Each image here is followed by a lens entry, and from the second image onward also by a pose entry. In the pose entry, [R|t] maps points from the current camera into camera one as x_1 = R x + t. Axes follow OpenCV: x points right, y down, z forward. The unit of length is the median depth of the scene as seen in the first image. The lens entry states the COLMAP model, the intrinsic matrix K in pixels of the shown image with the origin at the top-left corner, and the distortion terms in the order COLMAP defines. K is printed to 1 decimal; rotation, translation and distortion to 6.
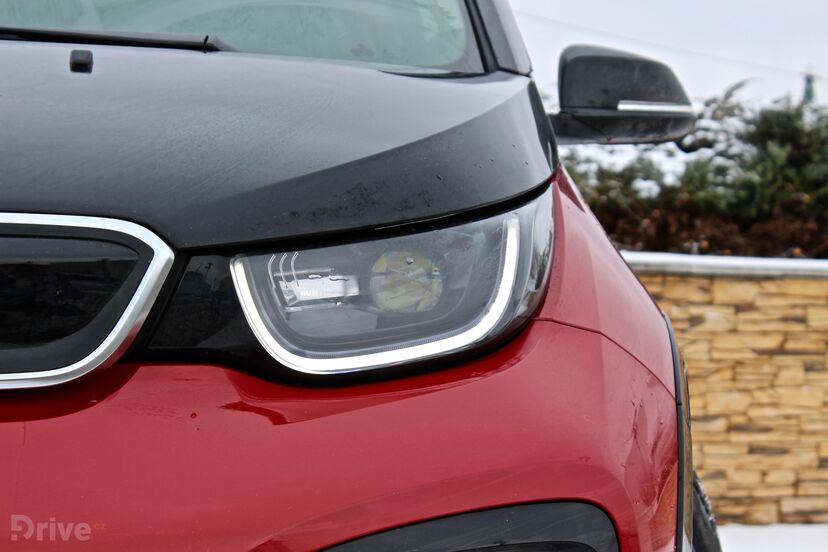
lens RADIAL K [[1969.0, 0, 411.7], [0, 1969.0, 274.2], [0, 0, 1]] dist [0.061445, 0.000000]
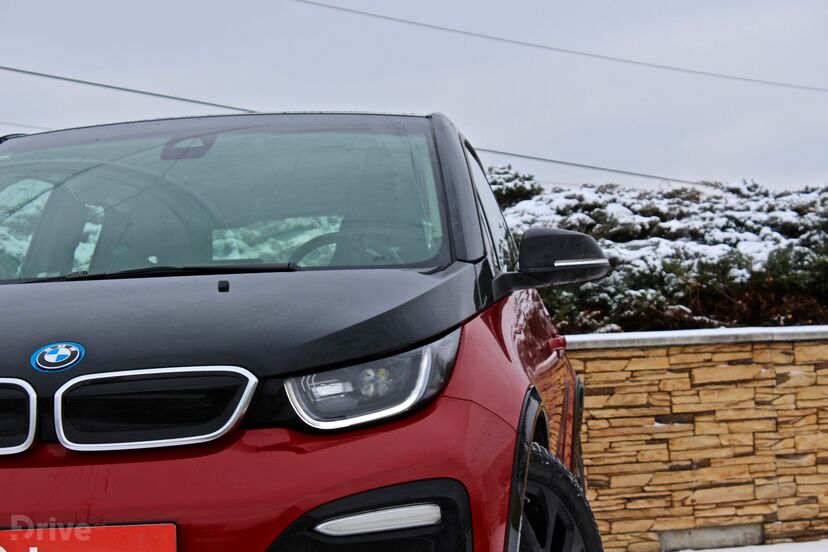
lens RADIAL K [[1969.0, 0, 414.5], [0, 1969.0, 276.4], [0, 0, 1]] dist [0.061445, 0.000000]
pose [[0.988157, -0.076111, -0.133243, 0.084695], [0.071077, 0.996580, -0.042150, -0.004668], [0.135996, 0.032180, 0.990187, -0.280473]]
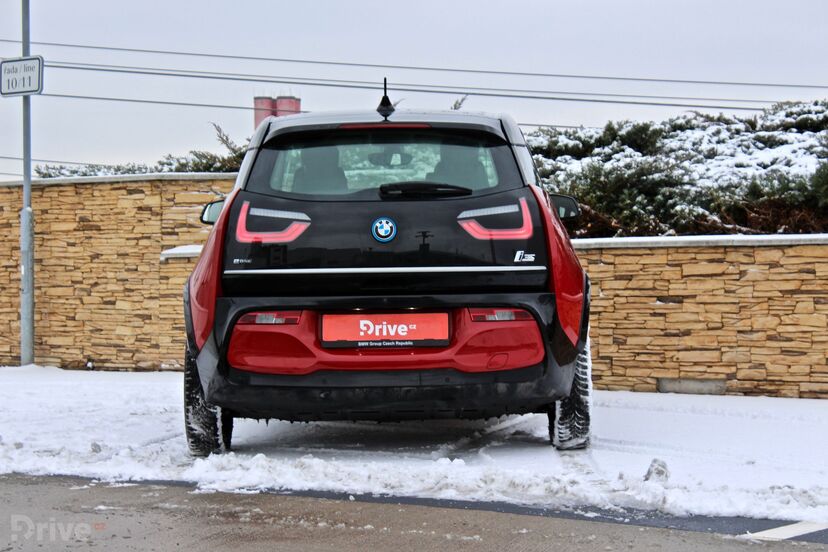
lens RADIAL K [[1969.0, 0, 416.5], [0, 1969.0, 272.7], [0, 0, 1]] dist [0.061445, 0.000000]
pose [[0.432012, -0.022986, -0.901575, 1.532383], [0.032887, 0.999412, -0.009722, 0.029690], [0.901268, -0.025450, 0.432514, 0.021106]]
